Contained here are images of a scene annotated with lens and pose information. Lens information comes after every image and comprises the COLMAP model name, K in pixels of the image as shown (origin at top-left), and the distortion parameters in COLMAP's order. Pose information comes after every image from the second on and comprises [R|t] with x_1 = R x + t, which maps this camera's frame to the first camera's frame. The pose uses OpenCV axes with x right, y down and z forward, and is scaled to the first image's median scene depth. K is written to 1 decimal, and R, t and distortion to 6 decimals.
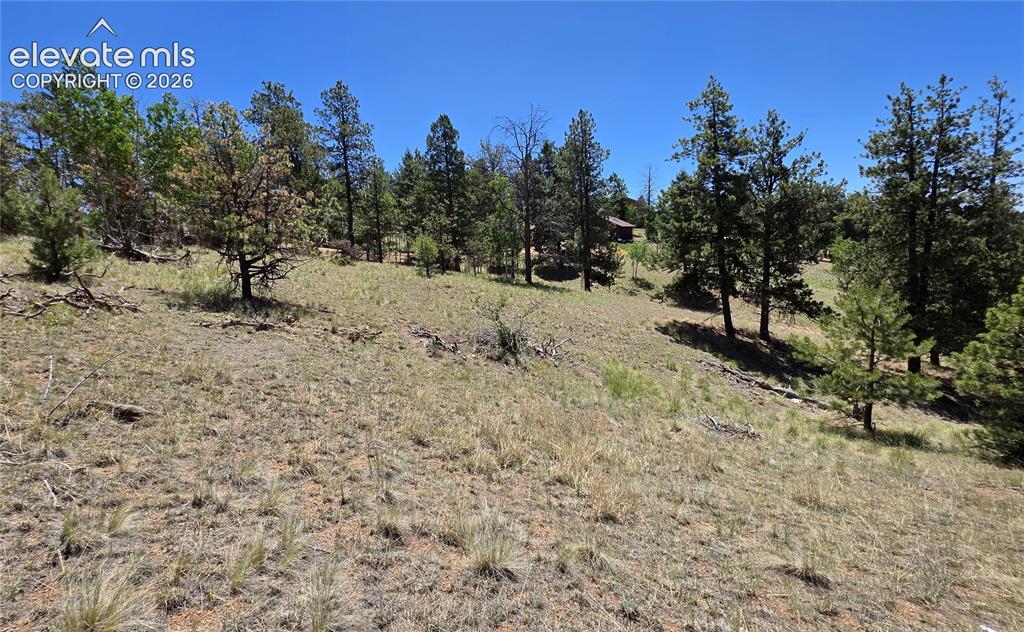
lens RADIAL K [[383.1, 0, 511.5], [0, 383.1, 317.7], [0, 0, 1]] dist [0.000070, 0.000259]
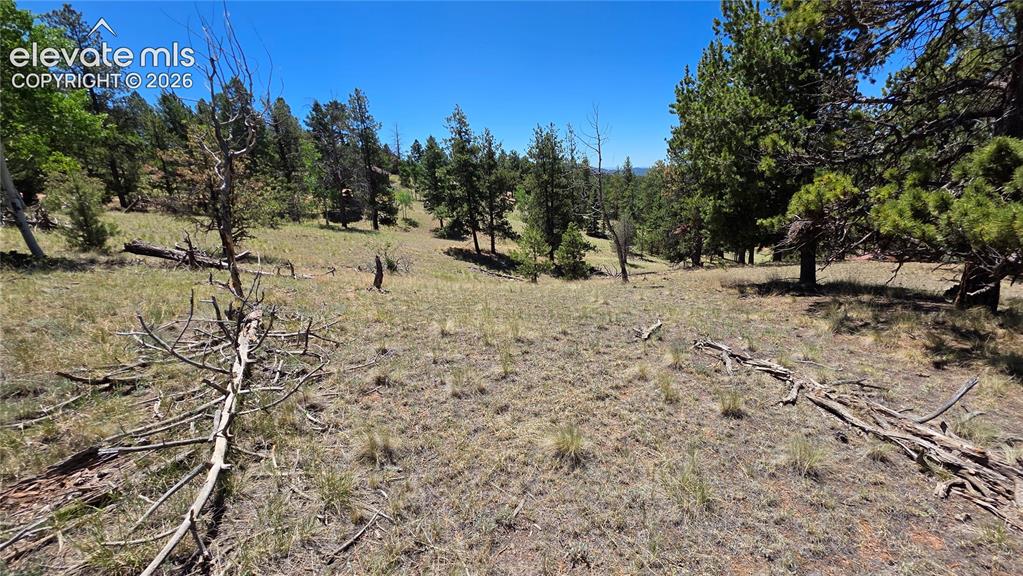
lens RADIAL K [[408.6, 0, 511.8], [0, 408.6, 288.0], [0, 0, 1]] dist [0.002352, -0.000949]
pose [[0.775130, -0.142576, 0.615504, -0.525457], [0.082575, 0.988710, 0.125036, -0.019767], [-0.626383, -0.046094, 0.778152, -0.614529]]
